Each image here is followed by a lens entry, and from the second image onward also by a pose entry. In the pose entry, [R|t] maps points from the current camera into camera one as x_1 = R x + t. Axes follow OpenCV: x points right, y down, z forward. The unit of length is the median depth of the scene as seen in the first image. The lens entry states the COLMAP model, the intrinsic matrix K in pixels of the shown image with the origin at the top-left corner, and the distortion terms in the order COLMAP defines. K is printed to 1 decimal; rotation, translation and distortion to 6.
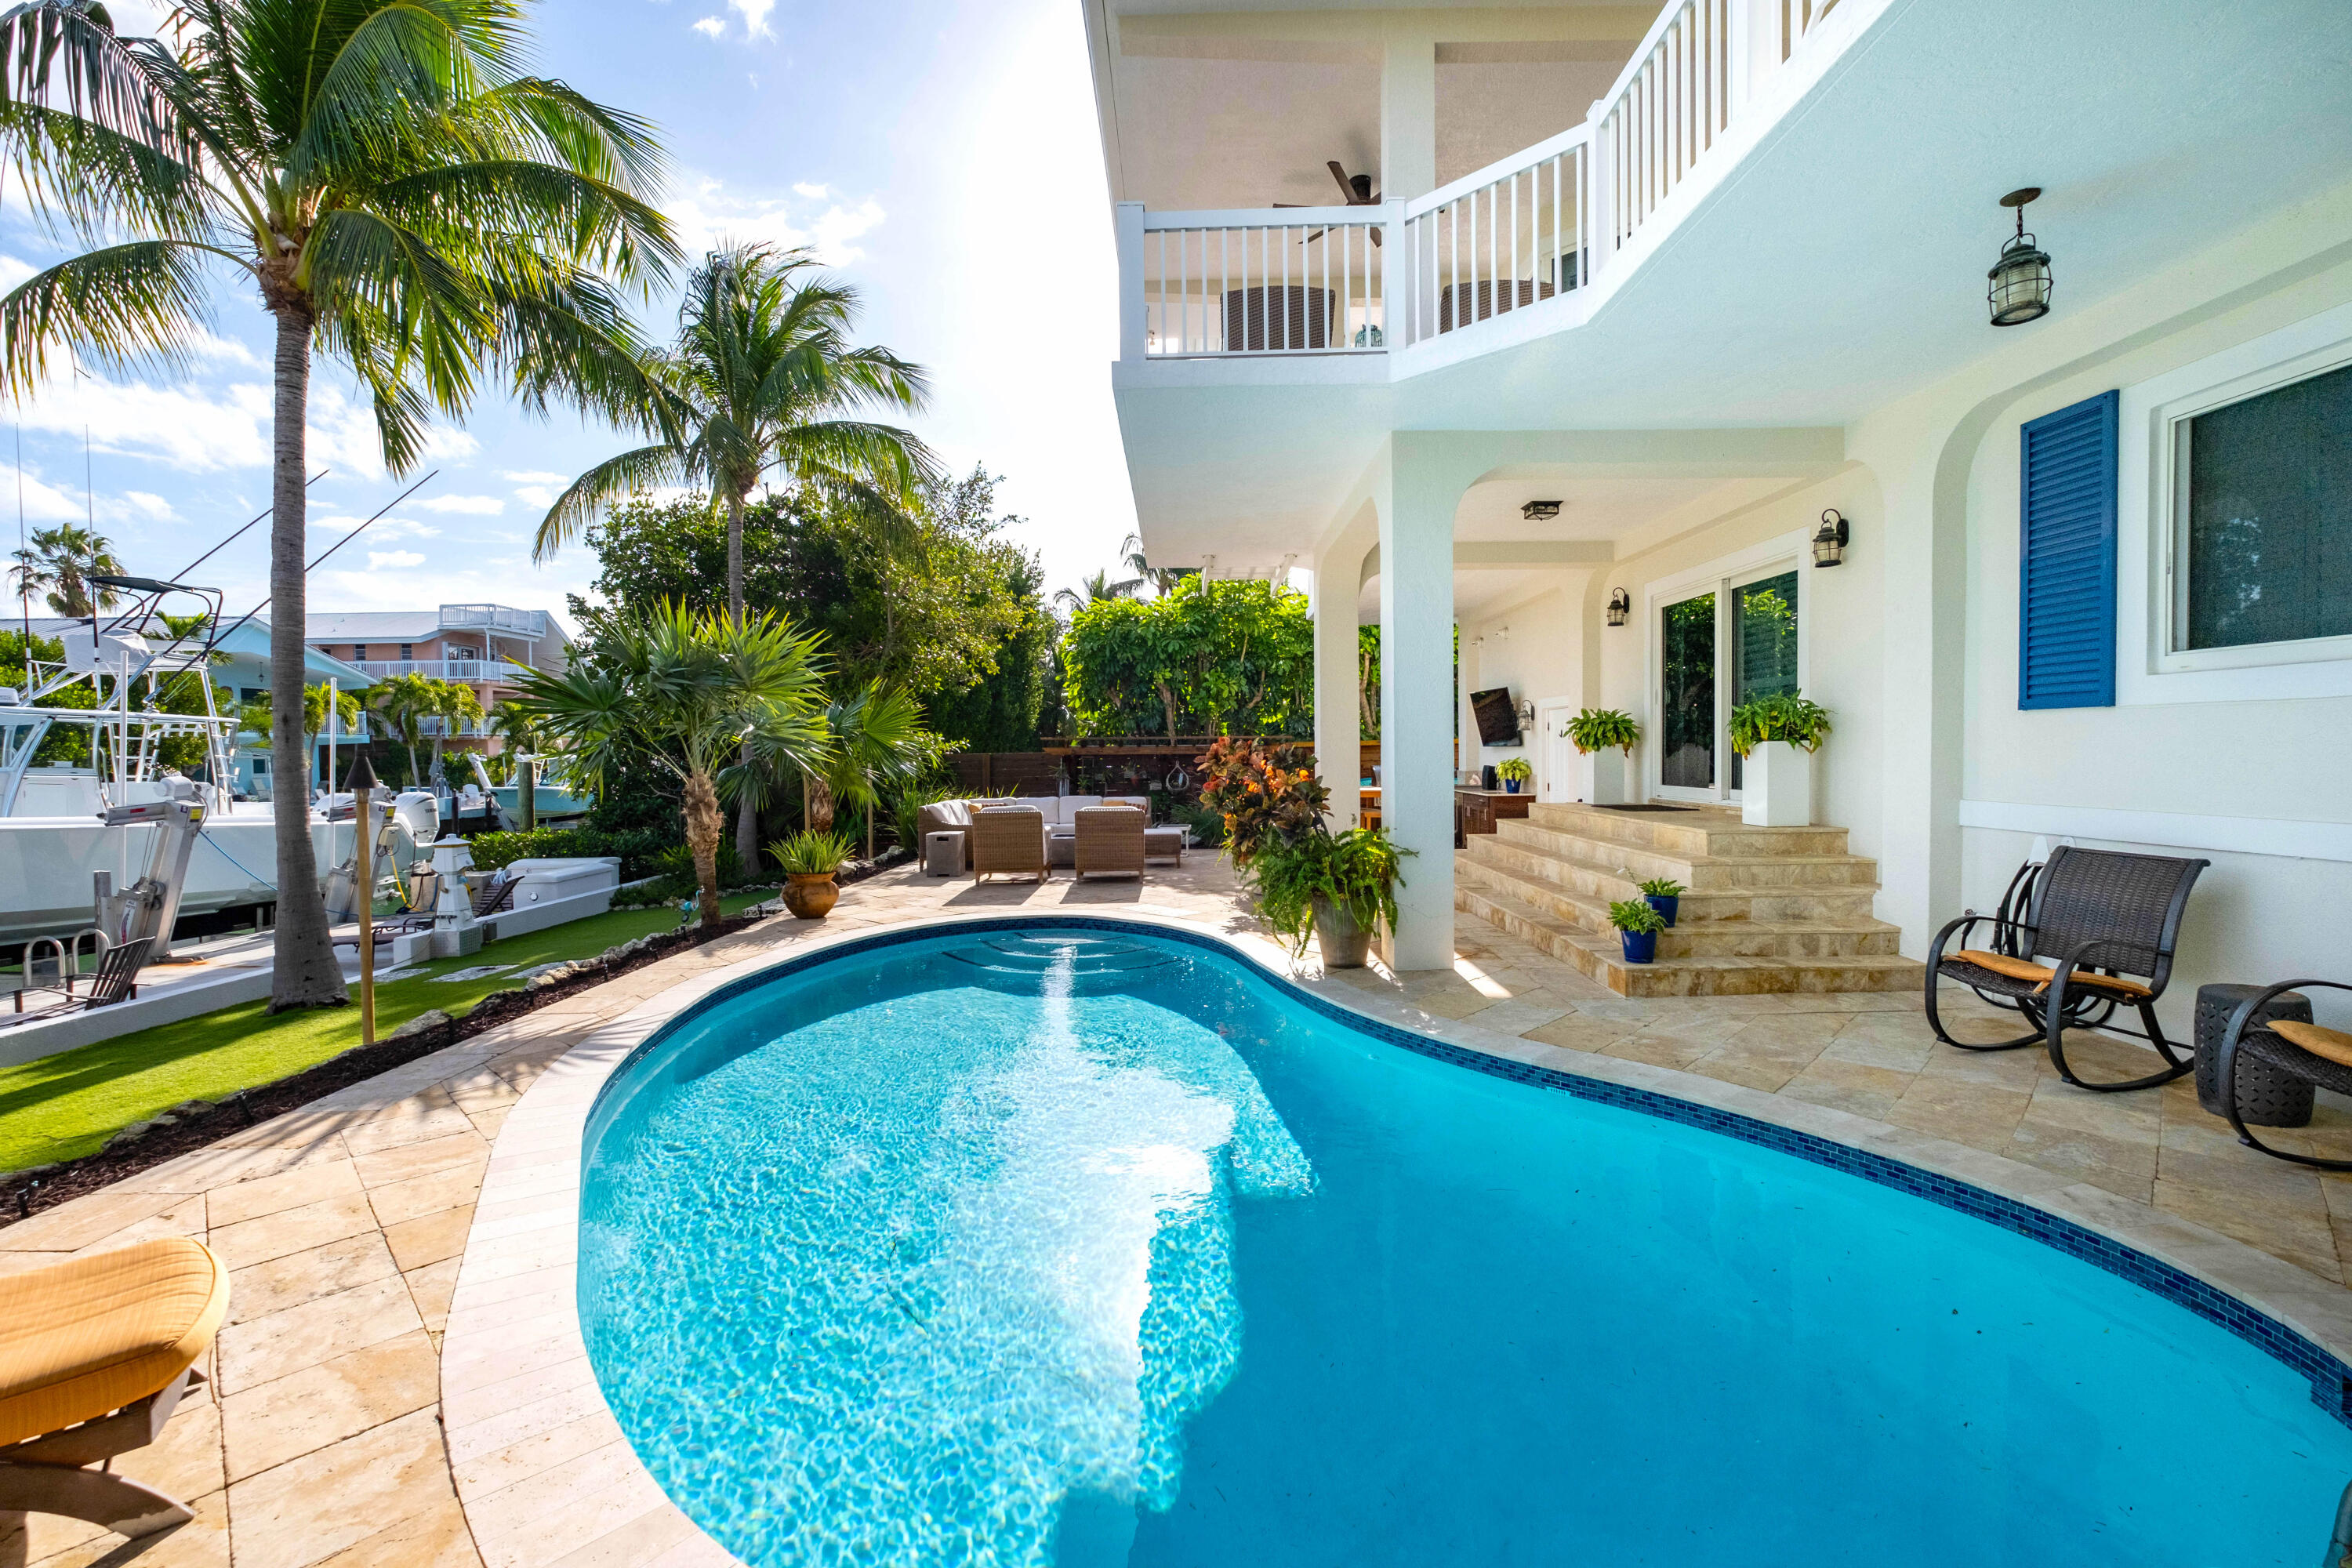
lens RADIAL K [[1016.6, 0, 1172.2], [0, 1016.6, 766.8], [0, 0, 1]] dist [-0.008255, 0.001233]
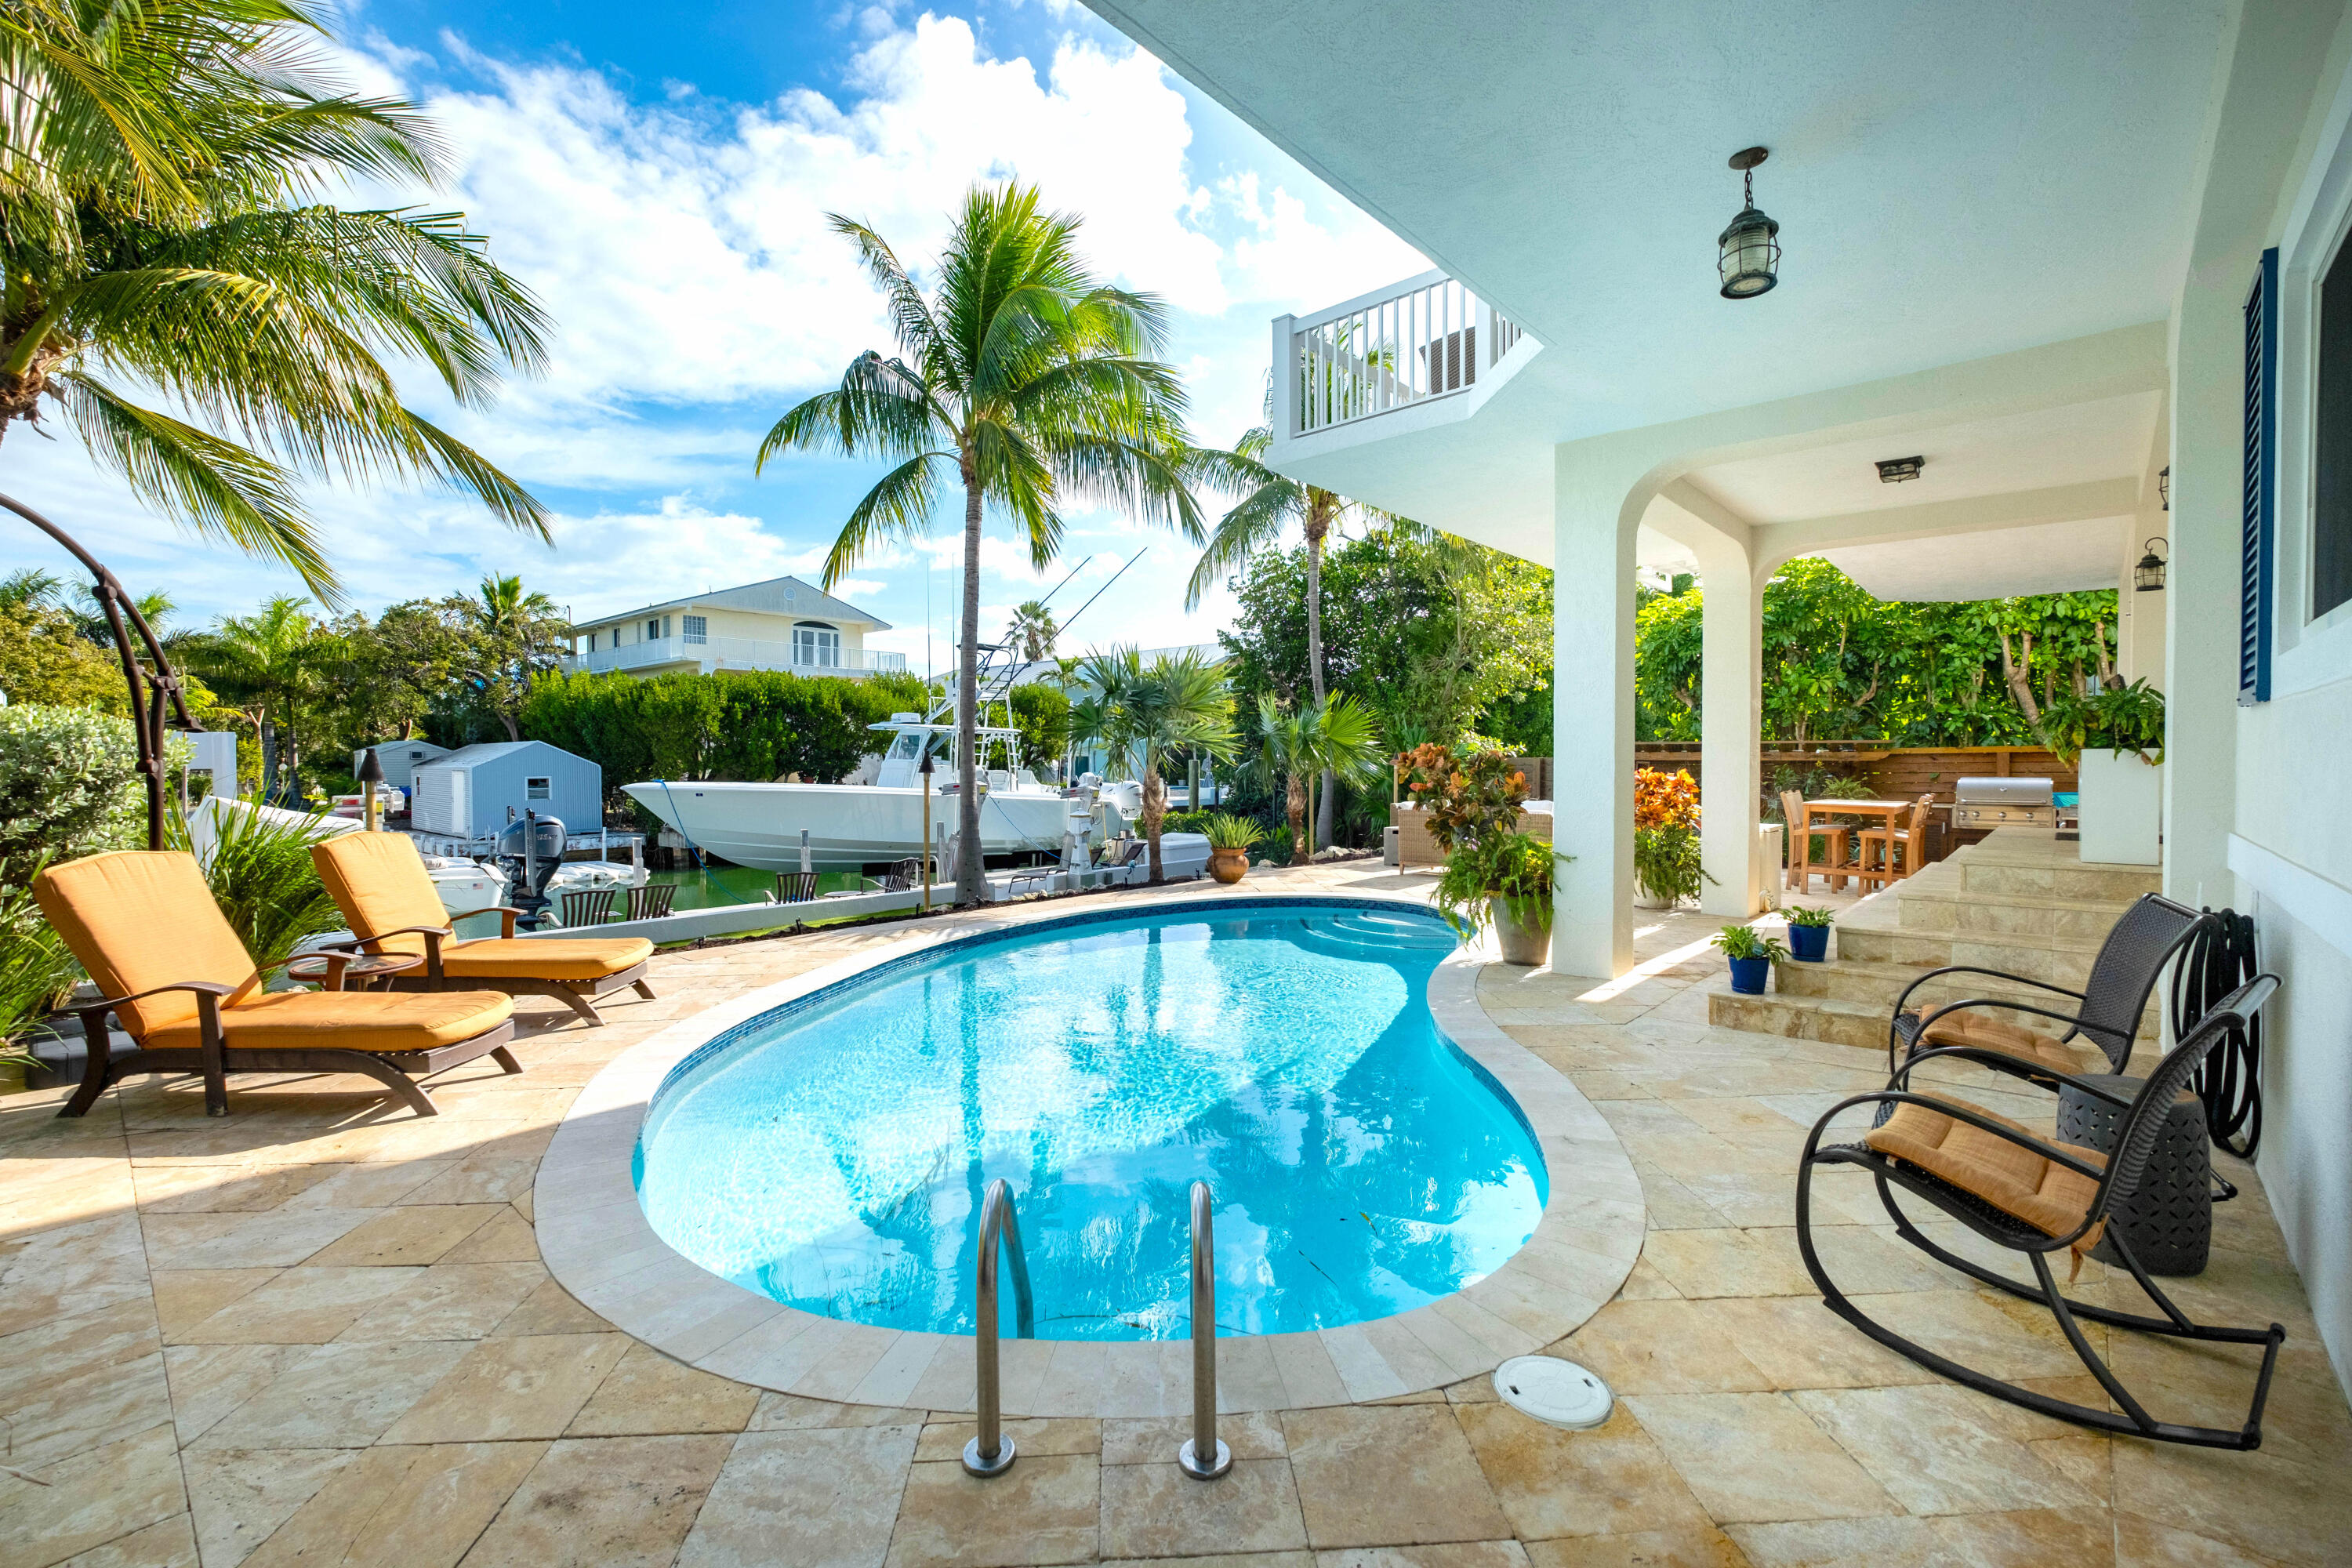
lens RADIAL K [[1016.6, 0, 1174.0], [0, 1016.6, 776.6], [0, 0, 1]] dist [-0.008255, 0.001233]
pose [[0.748281, 0.021811, -0.663023, 0.584638], [-0.016724, 0.999762, 0.014013, -0.004172], [0.663171, 0.000603, 0.748468, -0.018184]]
